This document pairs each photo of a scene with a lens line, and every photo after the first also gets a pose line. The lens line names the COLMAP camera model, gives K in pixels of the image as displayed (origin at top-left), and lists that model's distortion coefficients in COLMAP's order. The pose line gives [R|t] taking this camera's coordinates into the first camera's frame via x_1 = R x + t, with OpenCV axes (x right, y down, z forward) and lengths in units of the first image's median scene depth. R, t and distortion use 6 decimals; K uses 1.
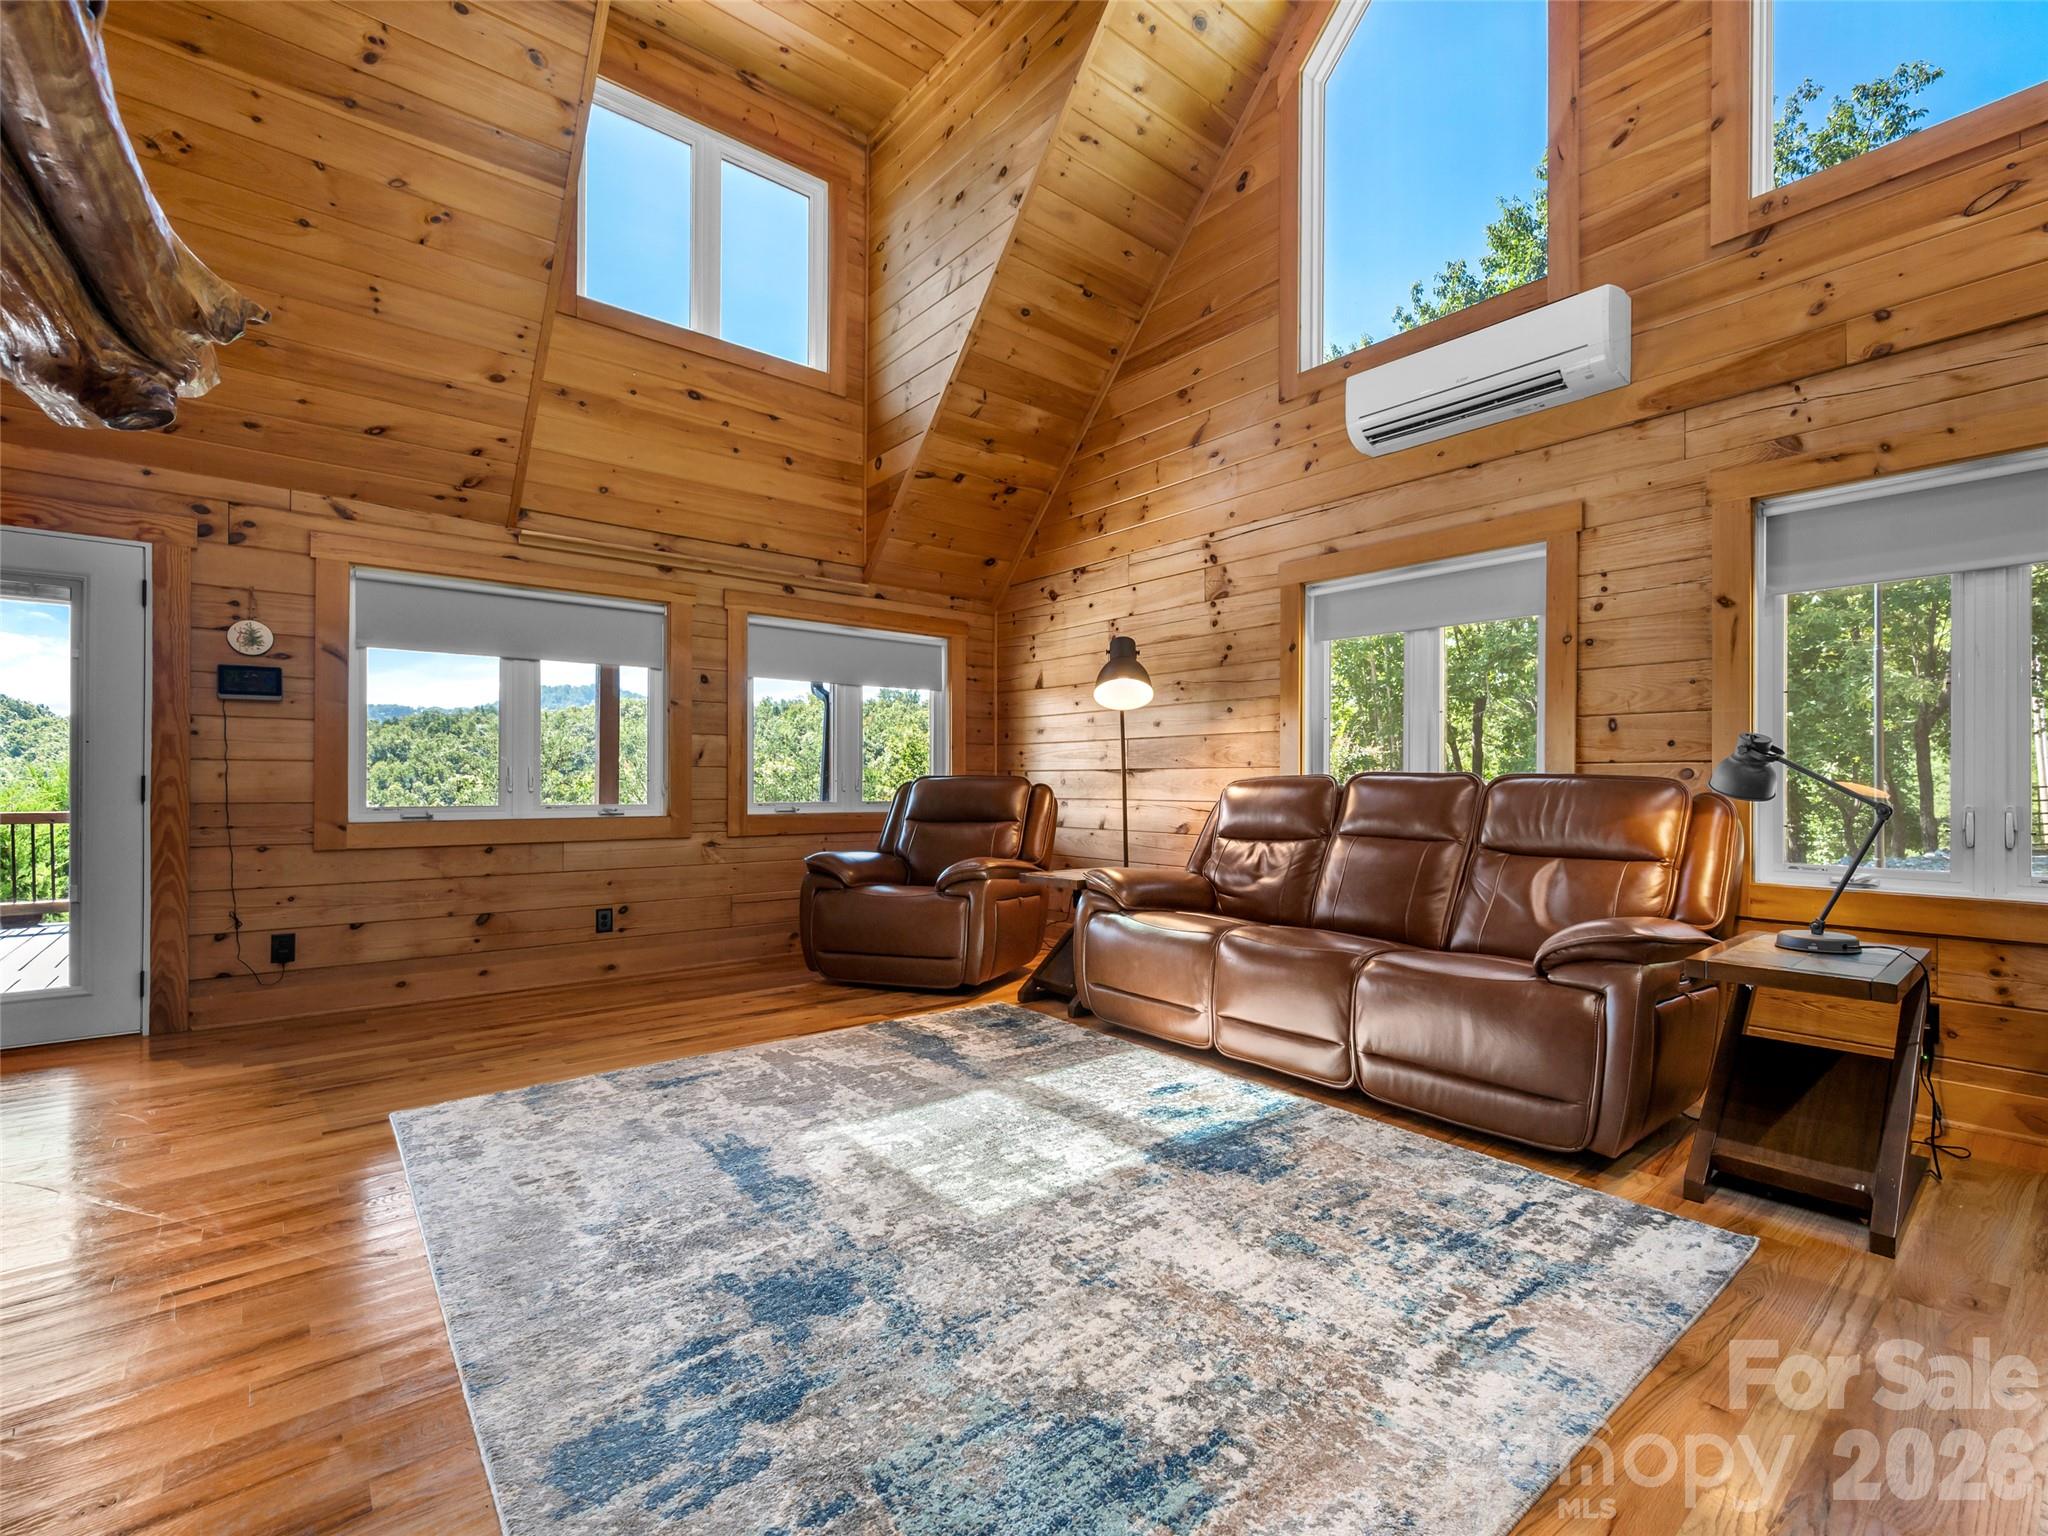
lens RADIAL K [[926.9, 0, 1092.8], [0, 926.9, 786.0], [0, 0, 1]] dist [0.001453, -0.001432]
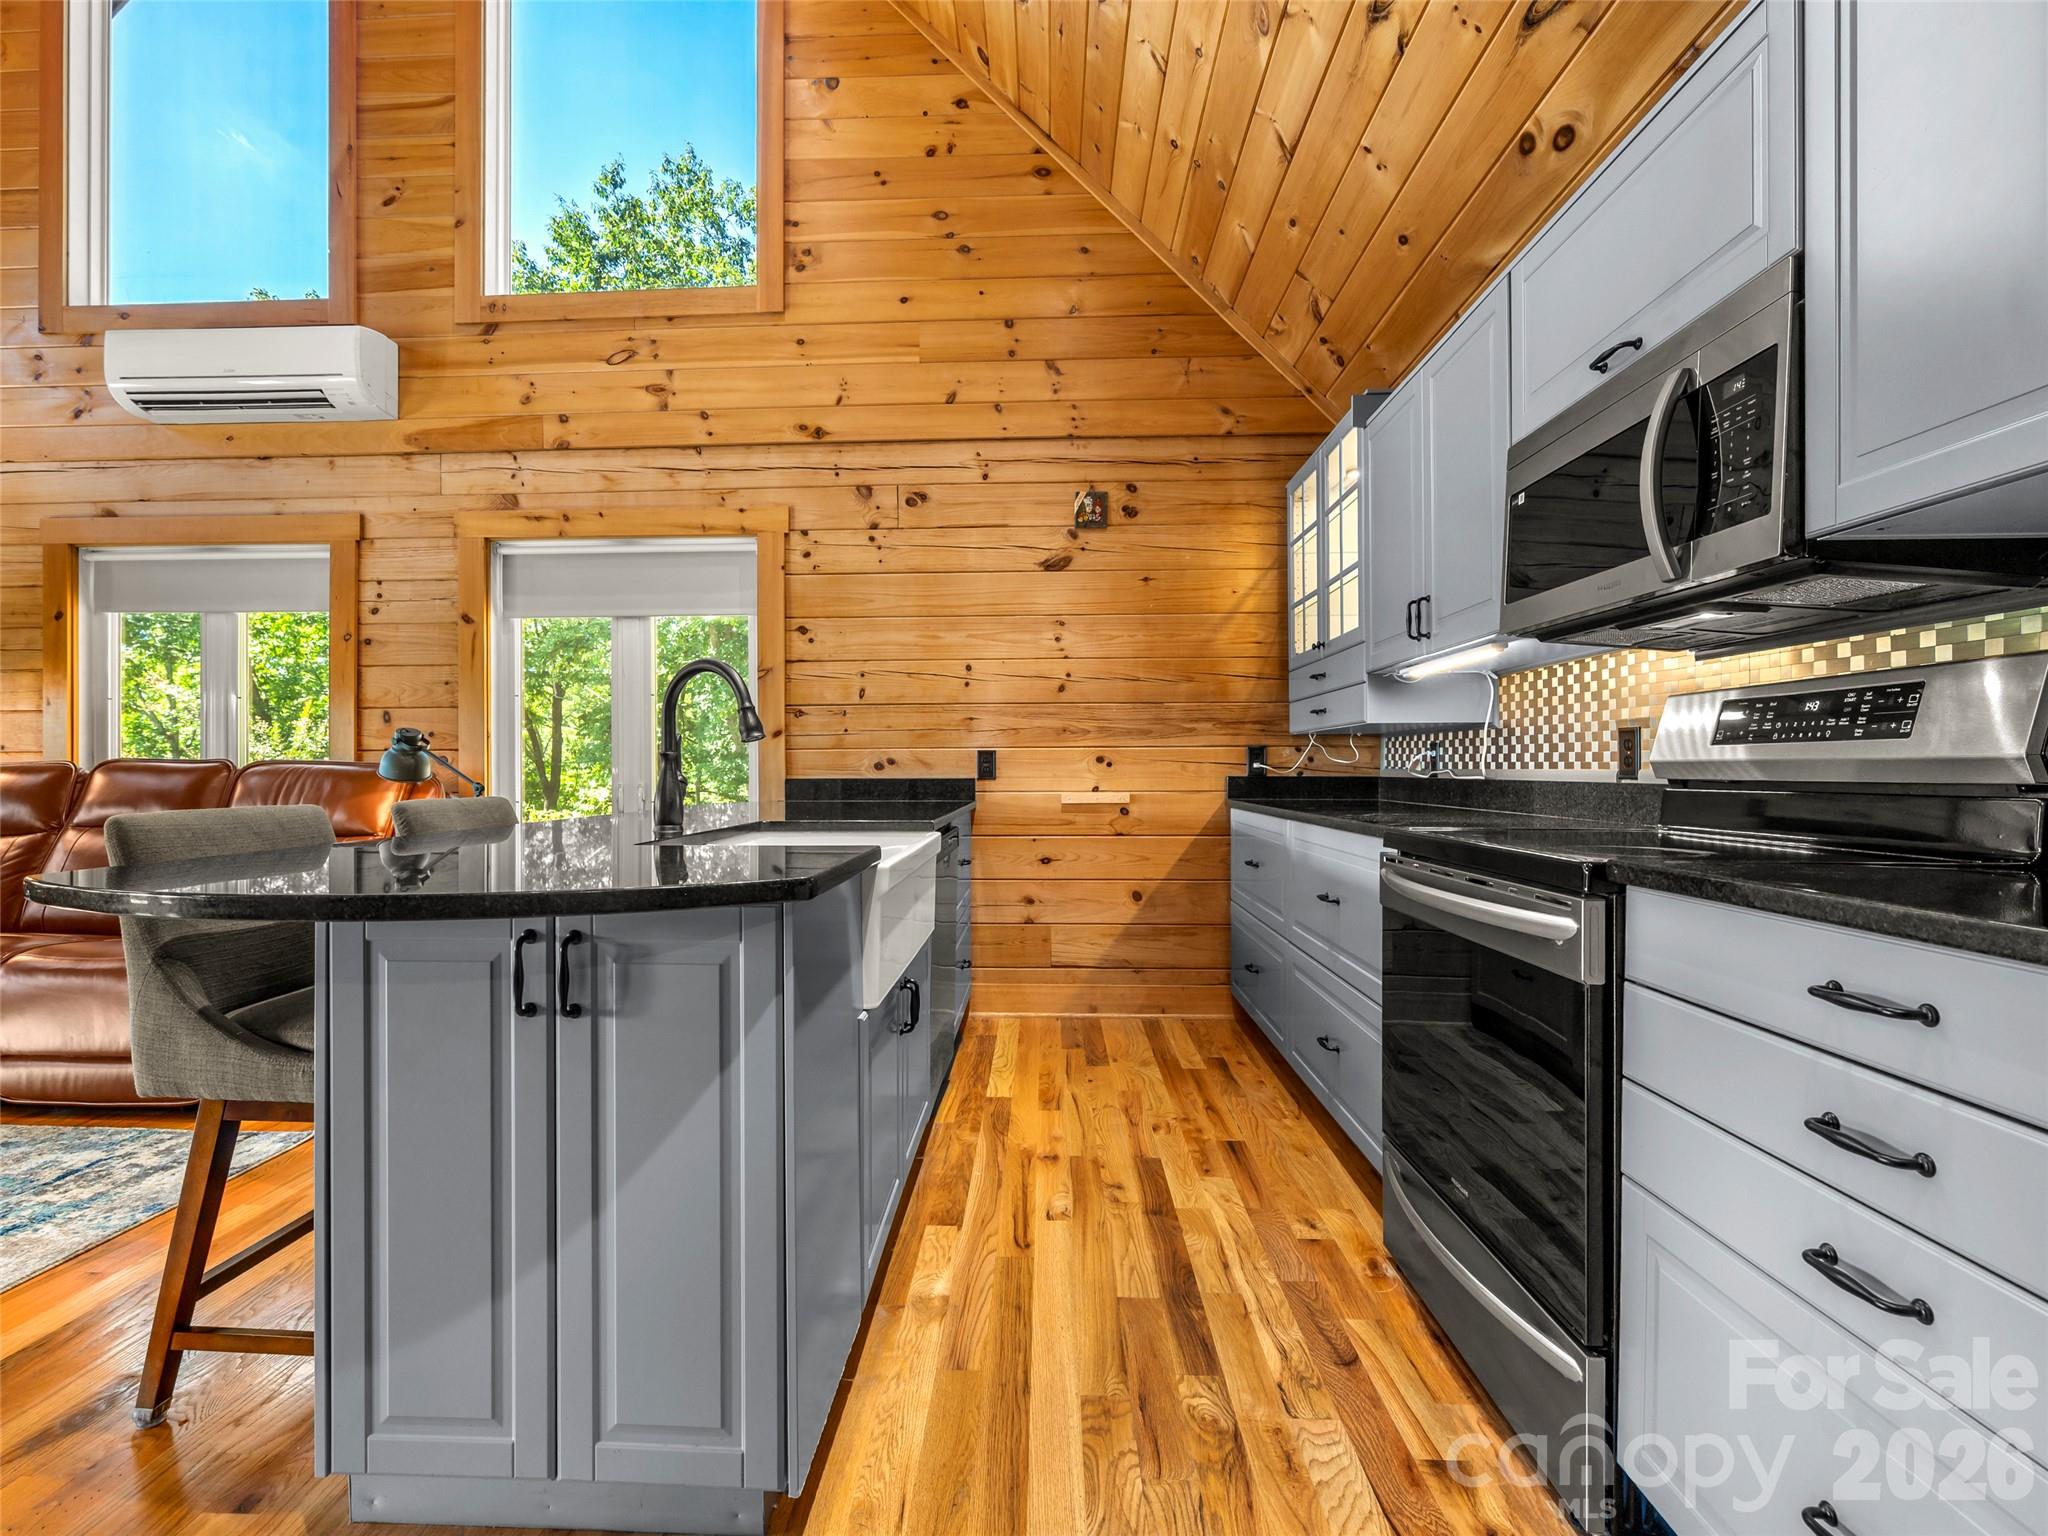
lens RADIAL K [[926.9, 0, 997.9], [0, 926.9, 764.8], [0, 0, 1]] dist [0.001453, -0.001432]
pose [[0.701652, -0.002103, 0.712516, 0.280896], [0.008020, 0.999956, -0.004946, 0.003794], [-0.712474, 0.009185, 0.701638, -0.321366]]
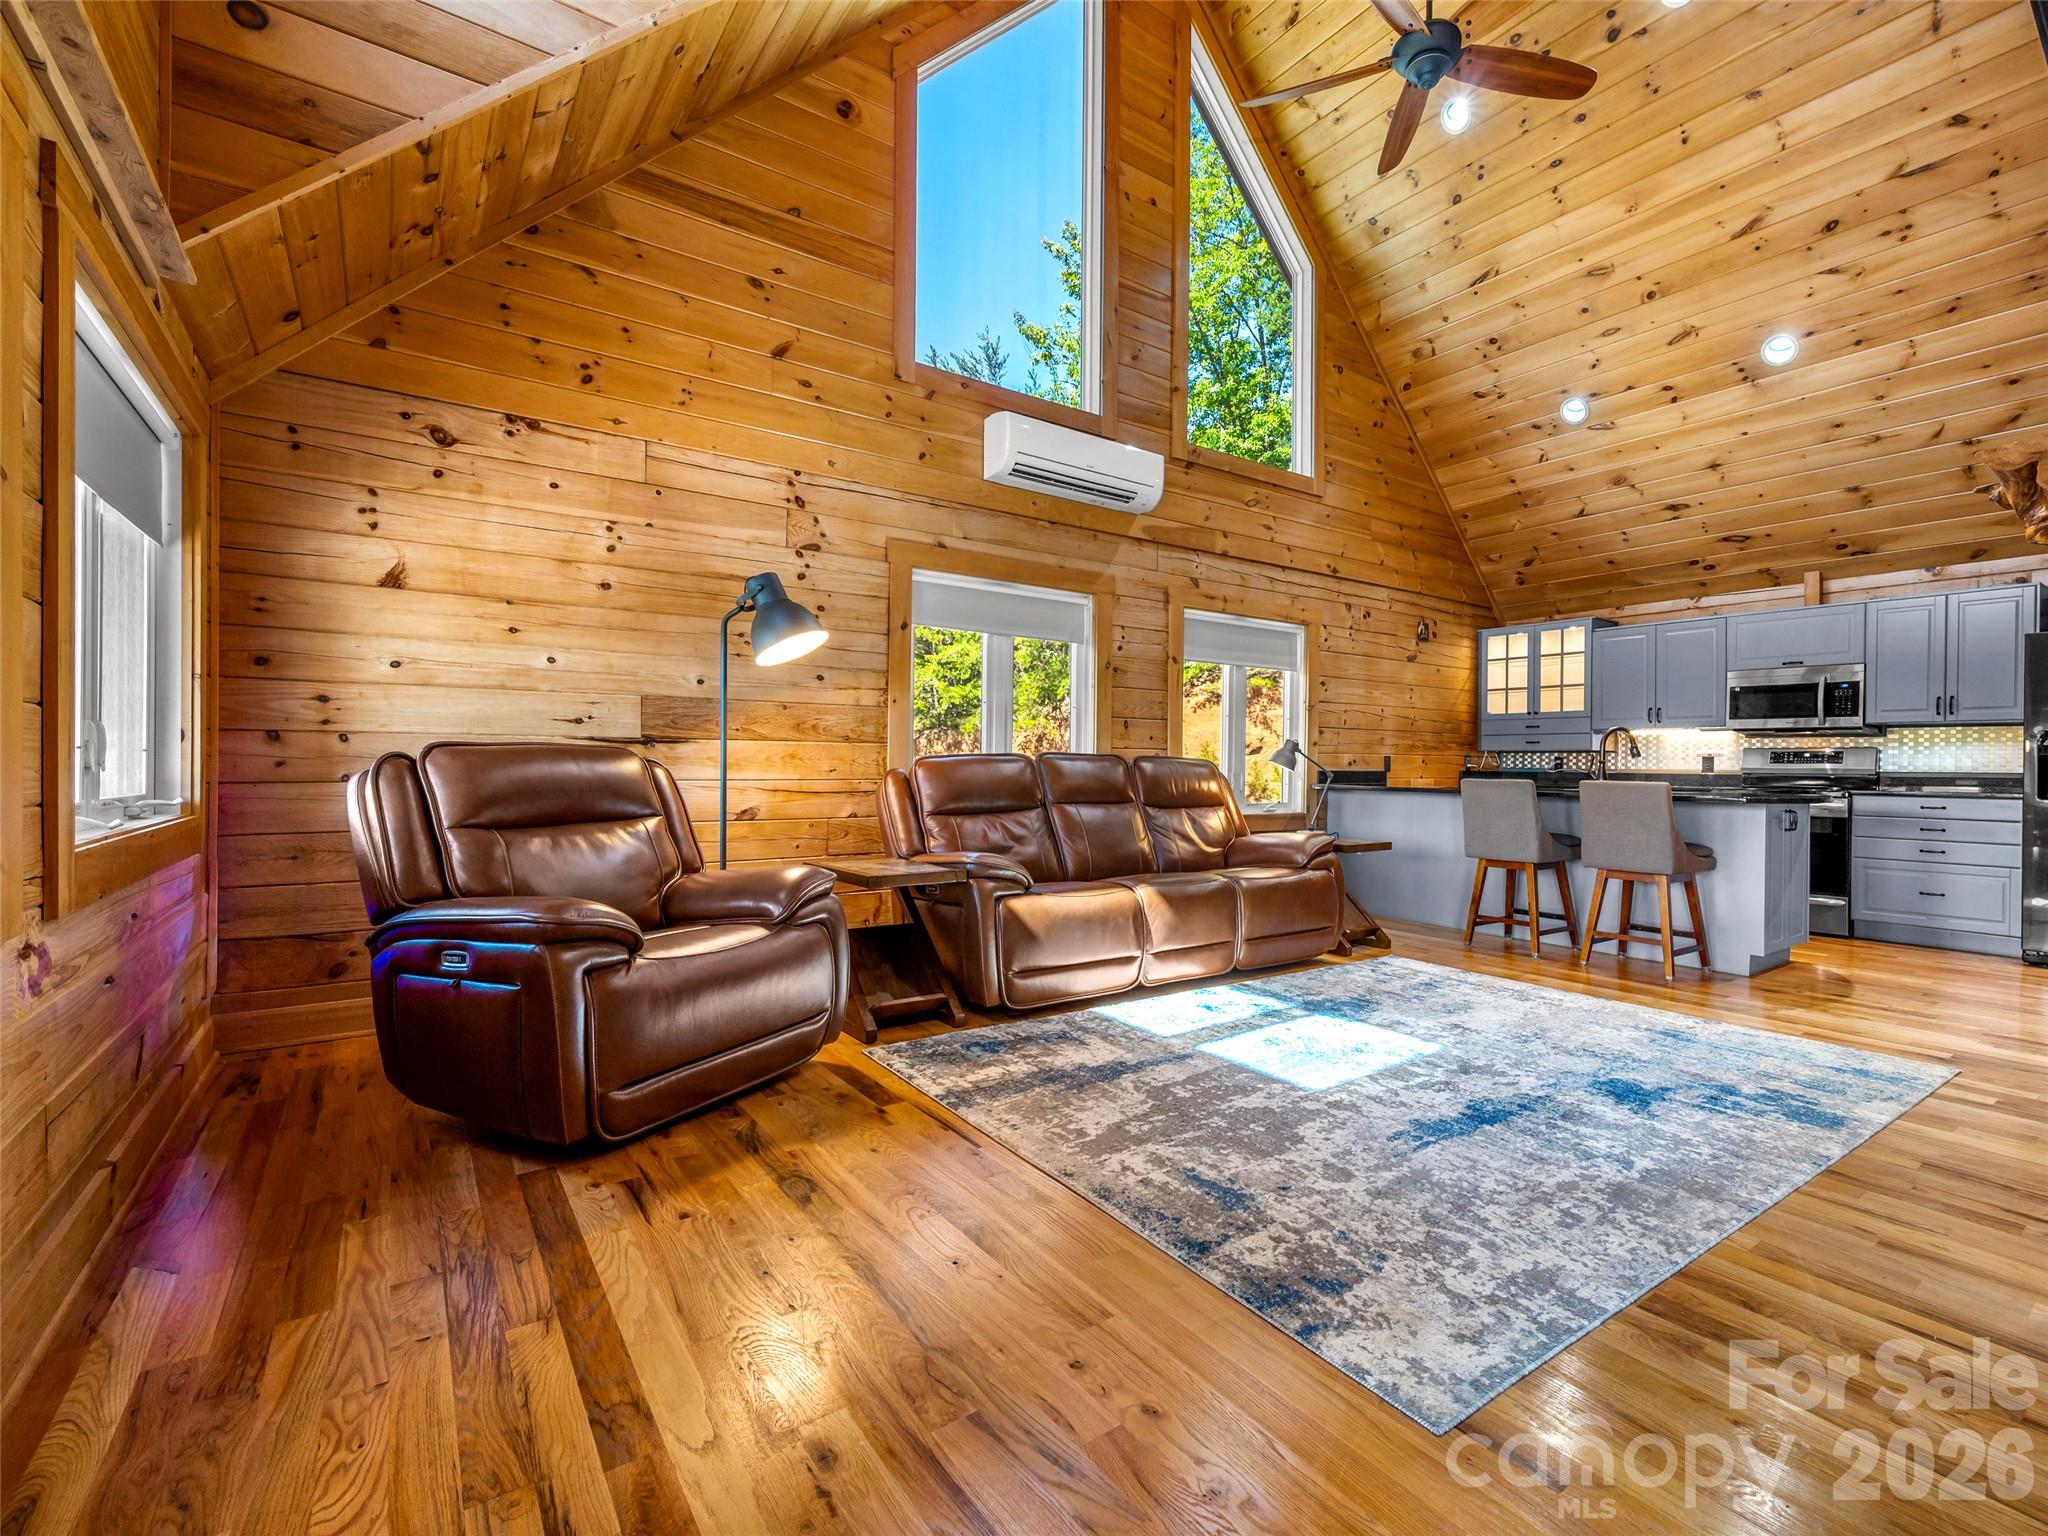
lens RADIAL K [[926.9, 0, 1097.4], [0, 926.9, 760.4], [0, 0, 1]] dist [0.001453, -0.001432]
pose [[0.084277, 0.001743, 0.996441, -1.025350], [-0.005105, 0.999986, -0.001317, -0.002363], [-0.996429, -0.004976, 0.084284, 0.925136]]
